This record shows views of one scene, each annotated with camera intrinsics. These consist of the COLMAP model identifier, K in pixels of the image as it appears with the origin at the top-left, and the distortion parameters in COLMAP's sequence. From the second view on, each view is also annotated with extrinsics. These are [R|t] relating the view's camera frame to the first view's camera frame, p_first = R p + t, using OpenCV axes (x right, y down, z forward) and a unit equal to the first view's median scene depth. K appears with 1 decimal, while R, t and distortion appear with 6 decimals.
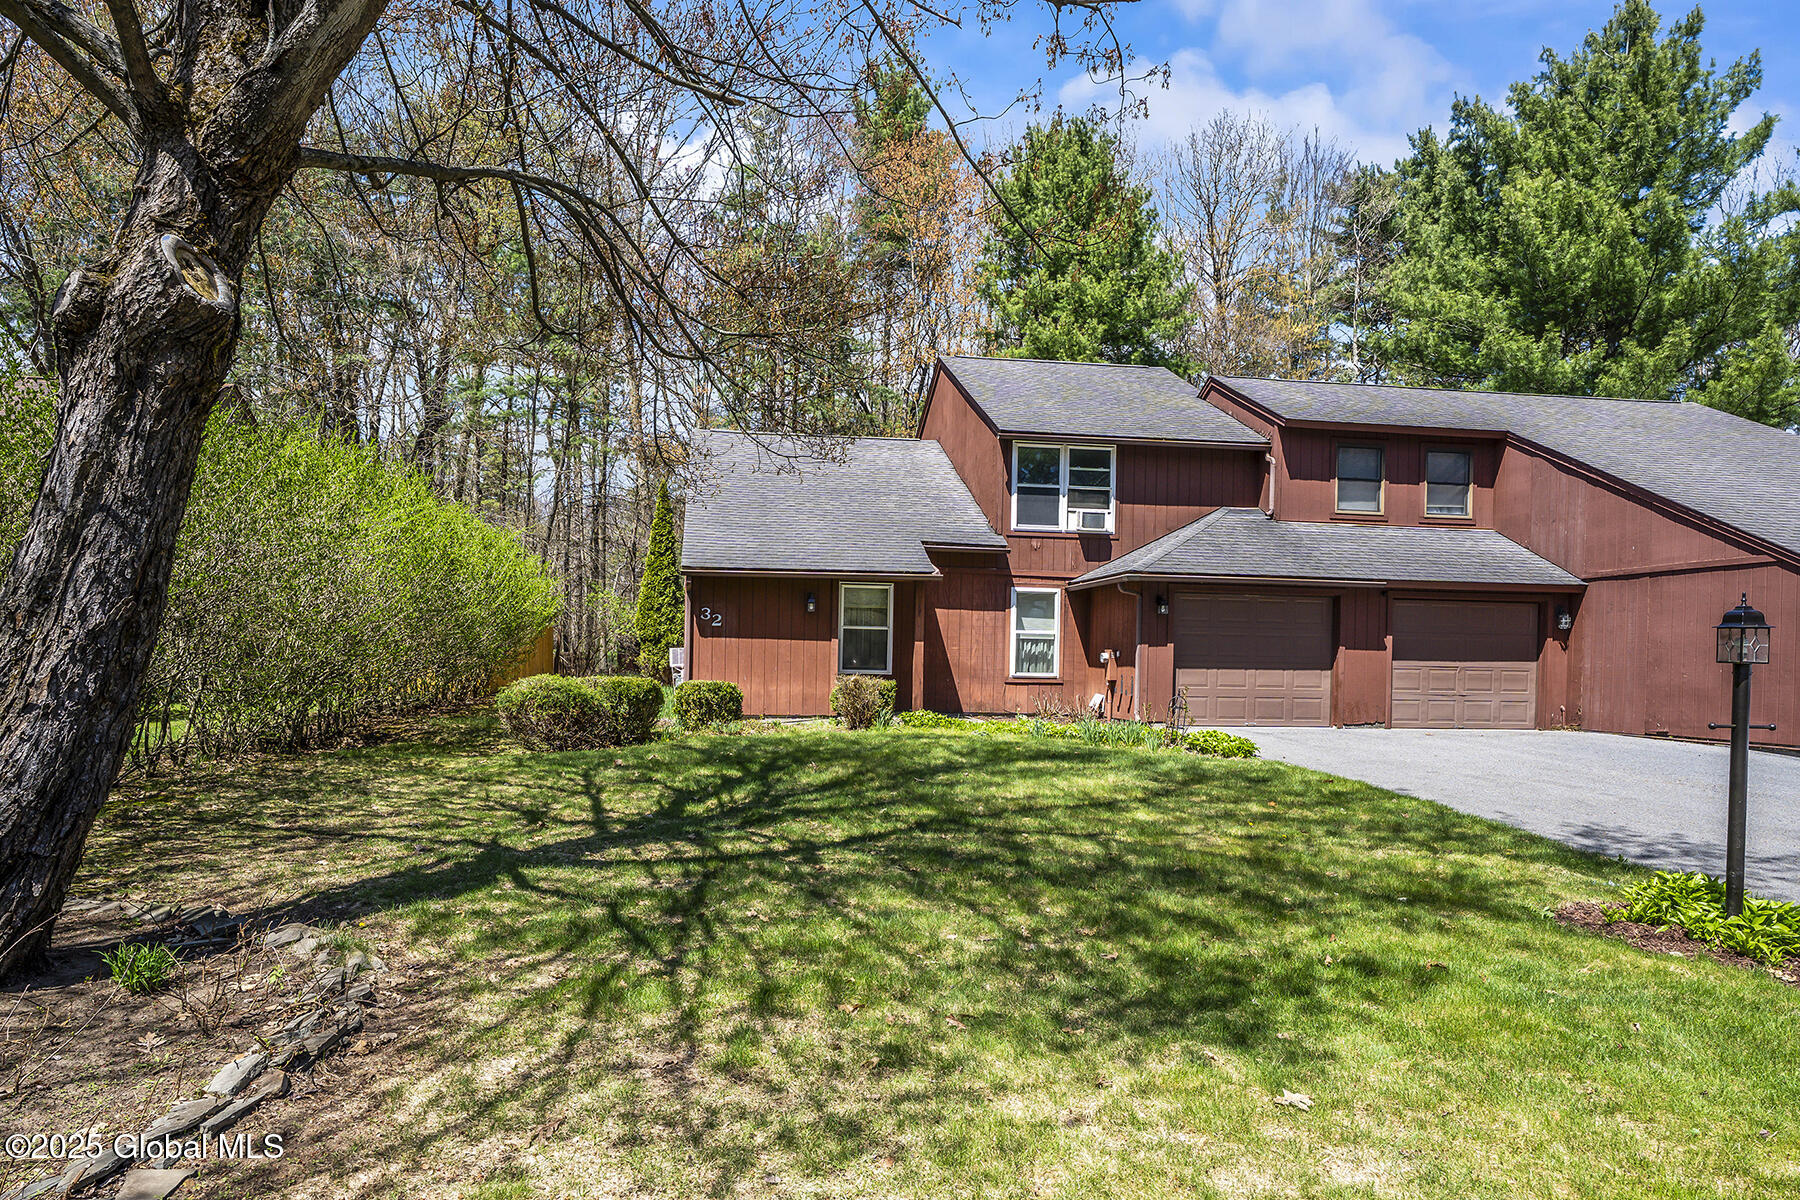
lens RADIAL K [[1139.4, 0, 900.0], [0, 1139.4, 600.0], [0, 0, 1]] dist [0.033357, -0.000285]
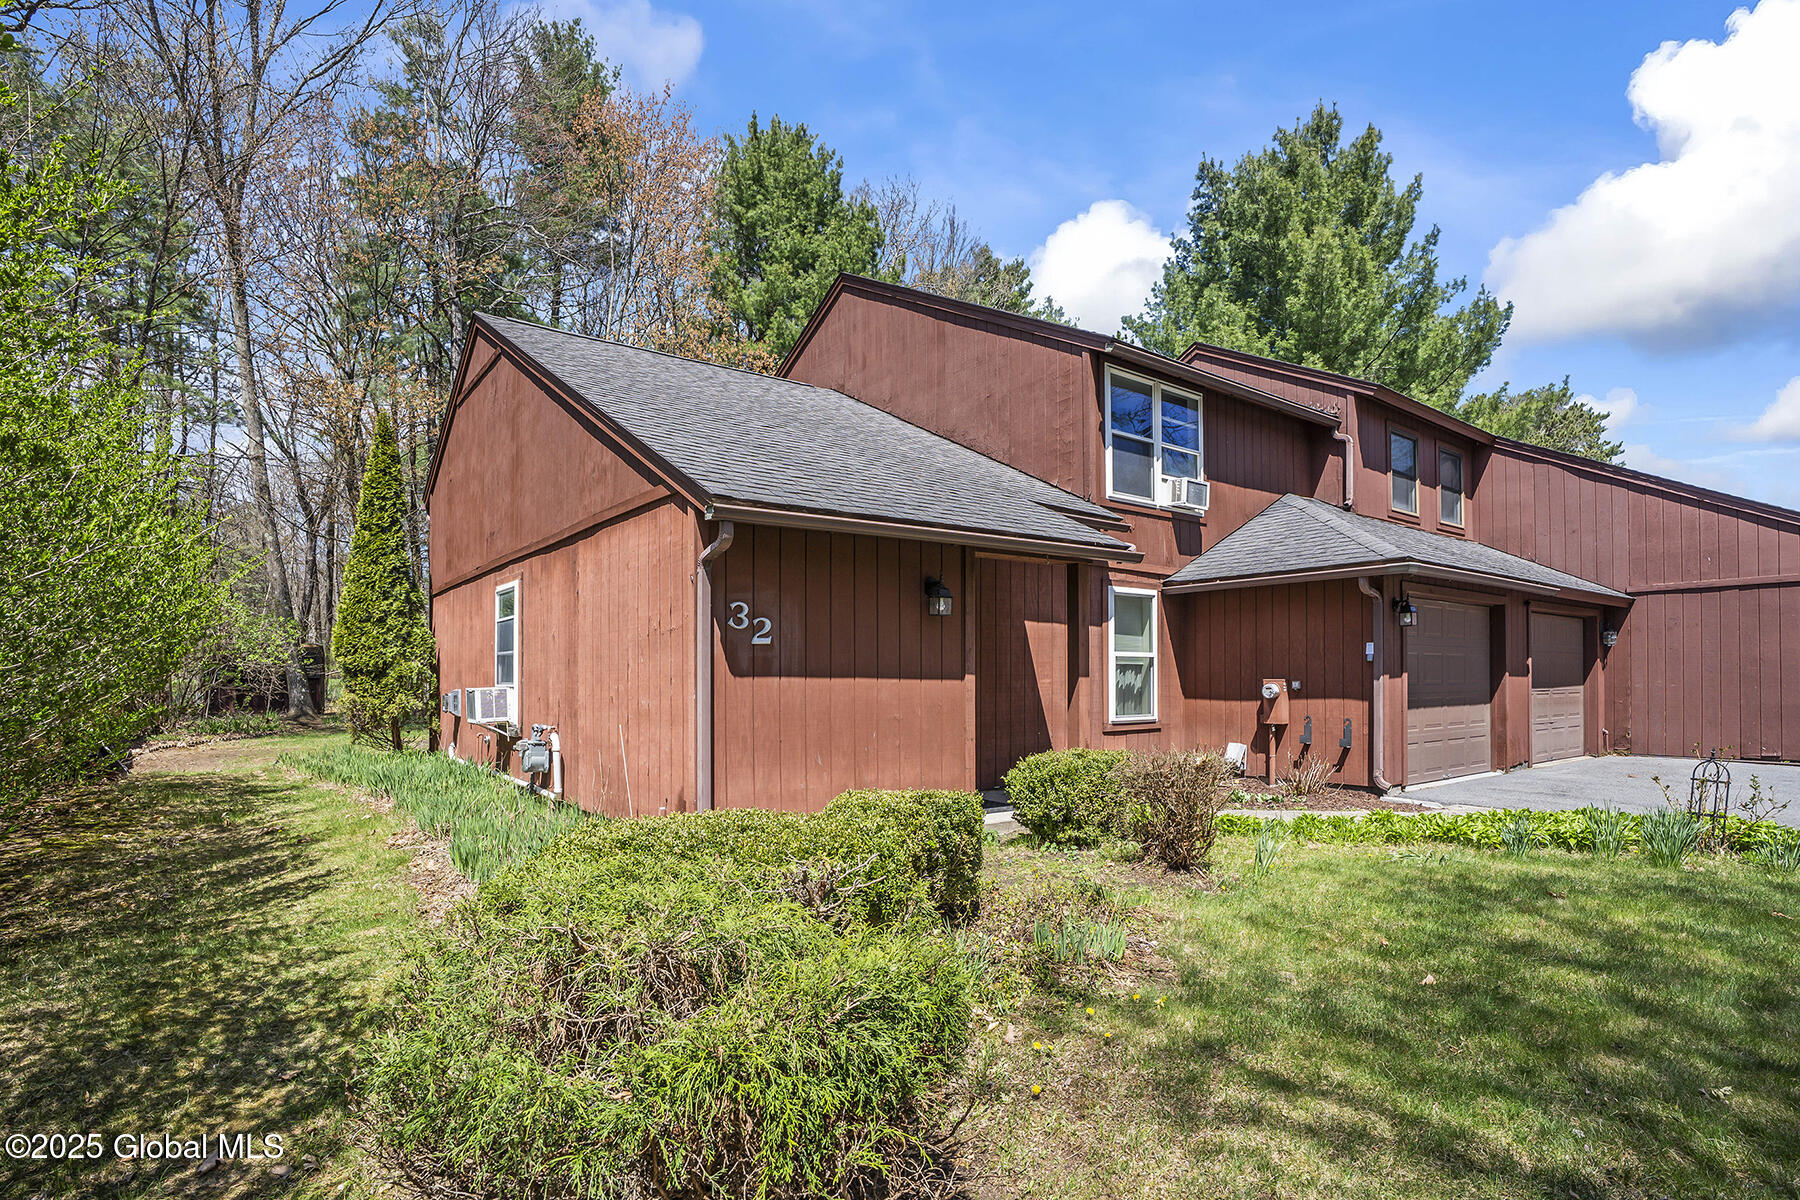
lens RADIAL K [[884.4, 0, 893.1], [0, 884.4, 644.7], [0, 0, 1]] dist [-0.021536, -0.000453]
pose [[0.884010, -0.002847, 0.467459, -0.246636], [-0.006638, 0.999804, 0.018642, 0.013509], [-0.467421, -0.019582, 0.883818, 0.607390]]
